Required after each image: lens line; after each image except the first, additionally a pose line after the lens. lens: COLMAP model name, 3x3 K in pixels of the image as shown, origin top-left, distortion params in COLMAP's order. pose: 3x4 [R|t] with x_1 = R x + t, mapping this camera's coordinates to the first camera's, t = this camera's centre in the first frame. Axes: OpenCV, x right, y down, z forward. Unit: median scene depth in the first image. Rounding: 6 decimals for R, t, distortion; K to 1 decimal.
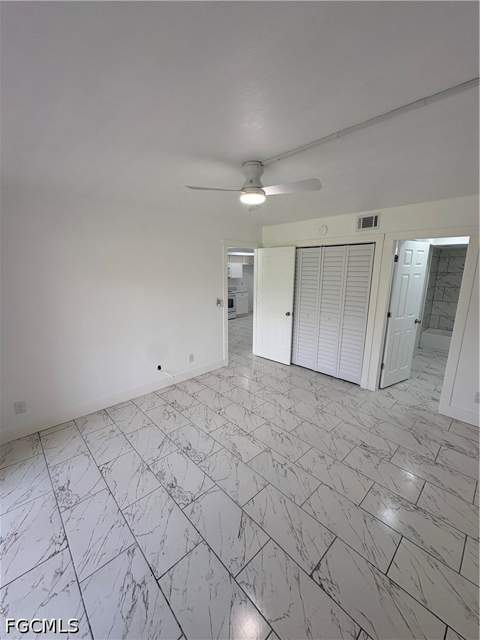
lens RADIAL K [[255.6, 0, 240.1], [0, 255.6, 318.6], [0, 0, 1]] dist [0.002266, -0.000095]
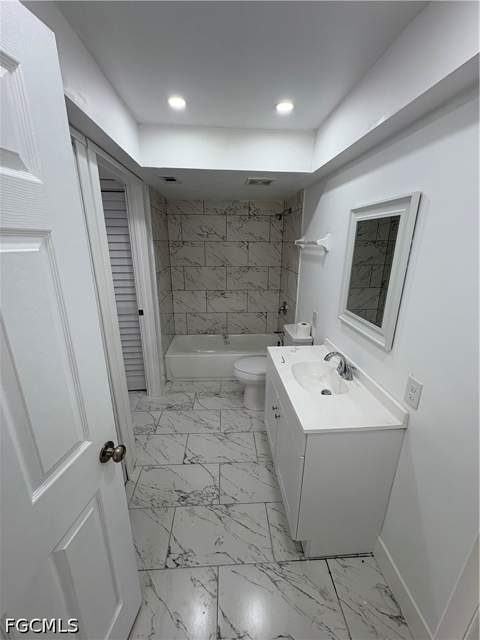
lens RADIAL K [[255.6, 0, 241.2], [0, 255.6, 321.1], [0, 0, 1]] dist [0.002266, -0.000095]
pose [[0.689639, -0.210877, 0.692769, 0.452717], [0.134239, 0.977308, 0.163857, -0.079478], [-0.711602, -0.020006, 0.702297, 0.483501]]
